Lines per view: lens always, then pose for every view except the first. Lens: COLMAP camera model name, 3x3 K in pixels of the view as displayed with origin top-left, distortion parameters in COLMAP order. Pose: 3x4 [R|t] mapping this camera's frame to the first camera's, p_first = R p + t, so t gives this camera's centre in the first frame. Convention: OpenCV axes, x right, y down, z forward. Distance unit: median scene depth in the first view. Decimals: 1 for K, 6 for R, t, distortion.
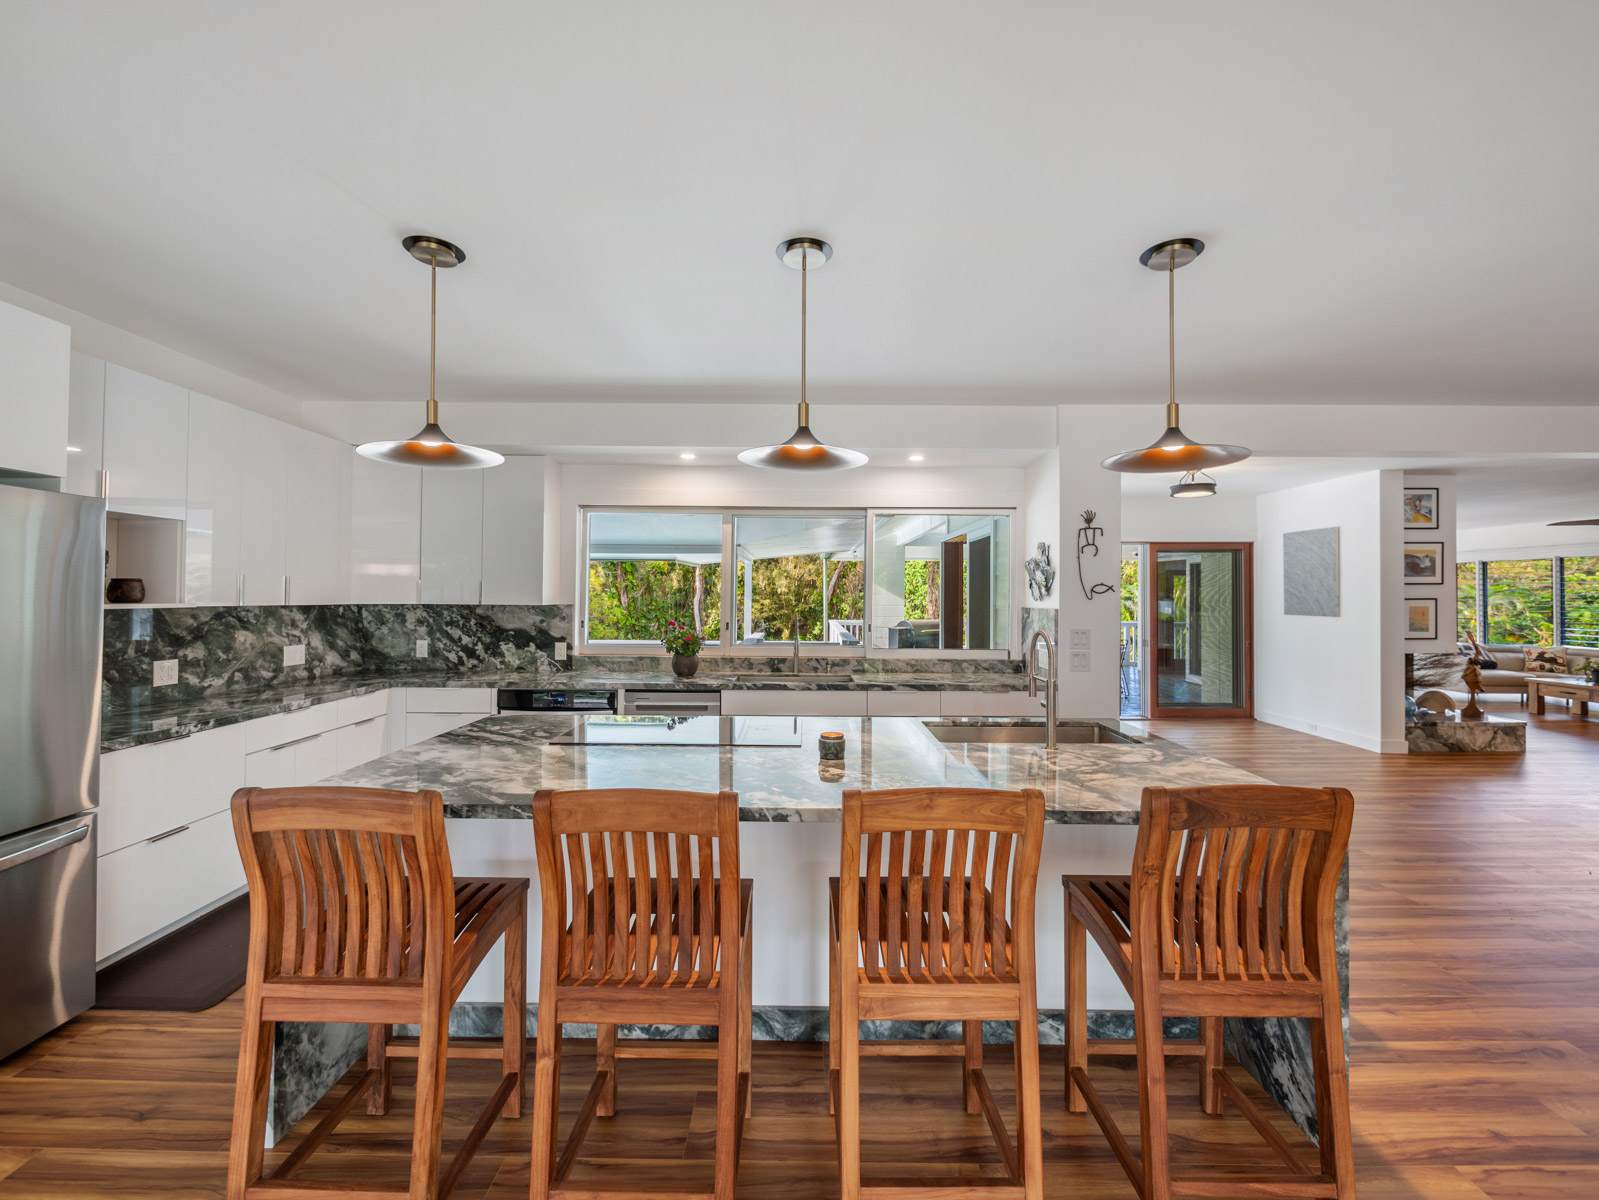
lens RADIAL K [[660.3, 0, 800.7], [0, 660.3, 590.4], [0, 0, 1]] dist [-0.002335, 0.000149]
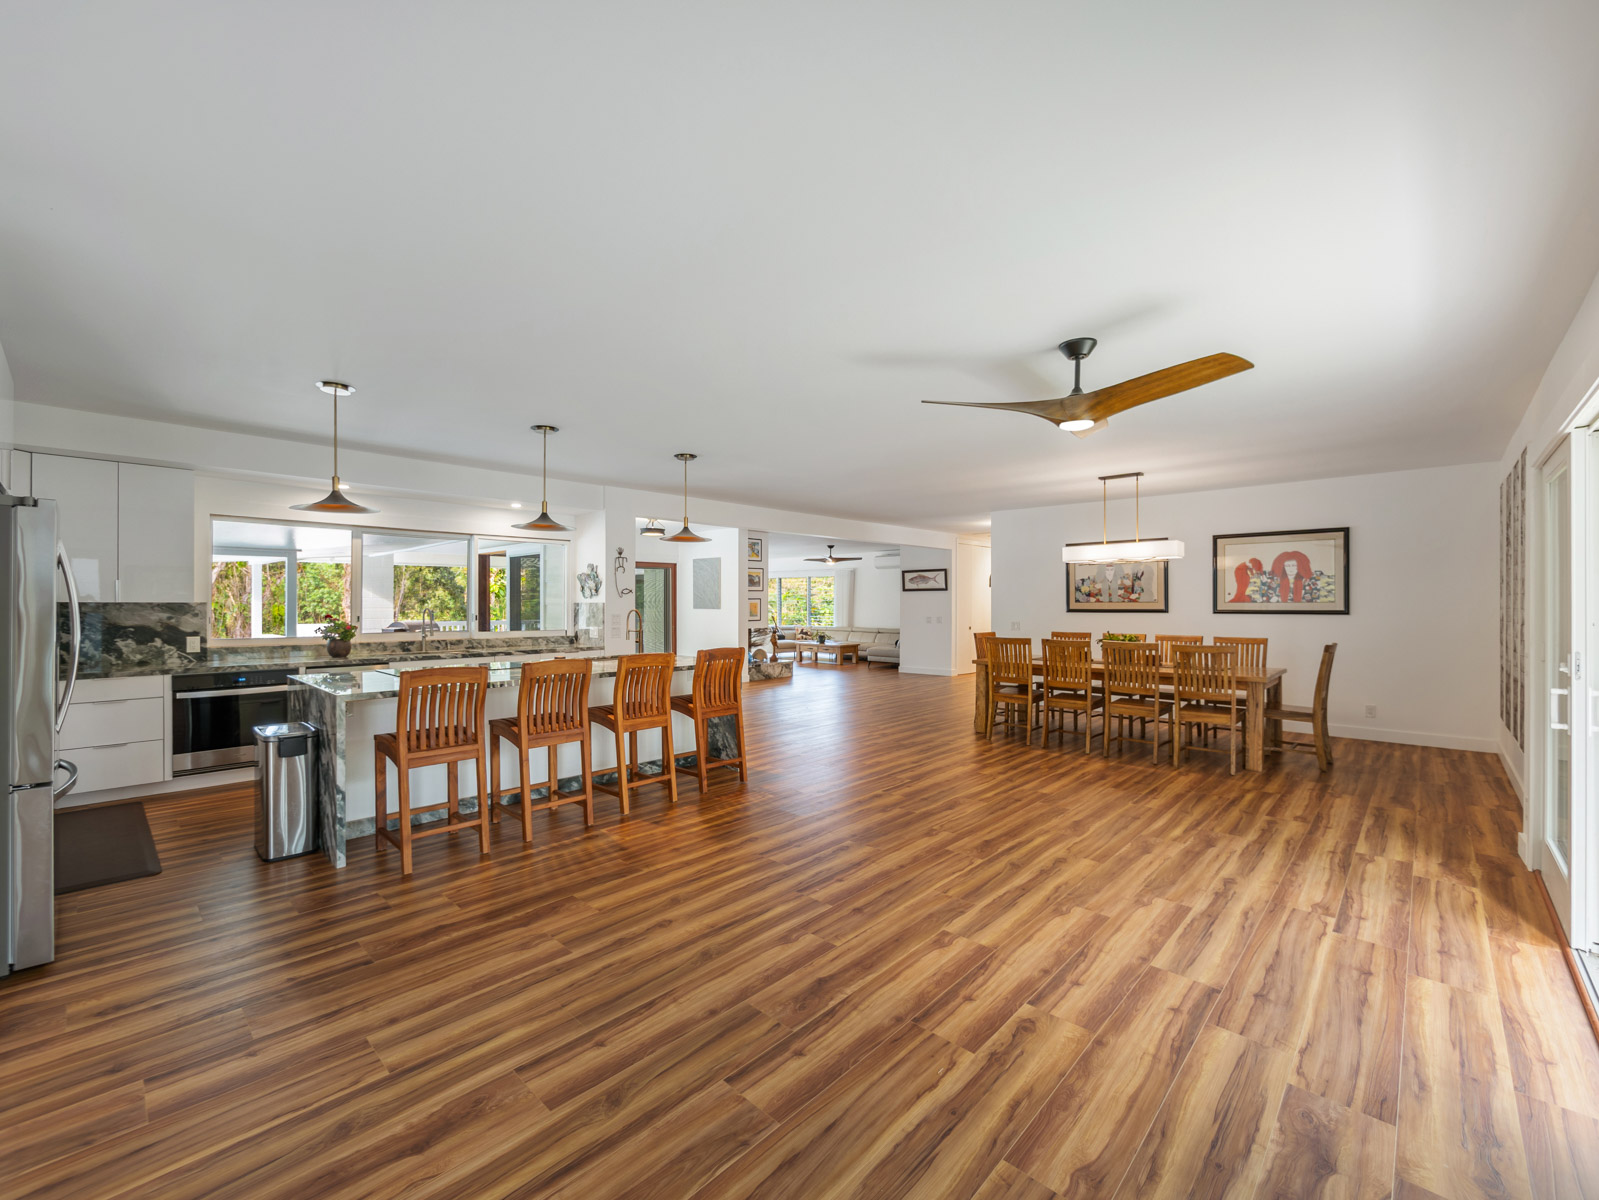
lens RADIAL K [[681.6, 0, 795.5], [0, 681.6, 604.1], [0, 0, 1]] dist [-0.002847, -0.000171]
pose [[0.681943, -0.006399, 0.731377, -0.403770], [-0.003103, 0.999927, 0.011642, 0.006049], [-0.731398, -0.010208, 0.681874, -0.413689]]
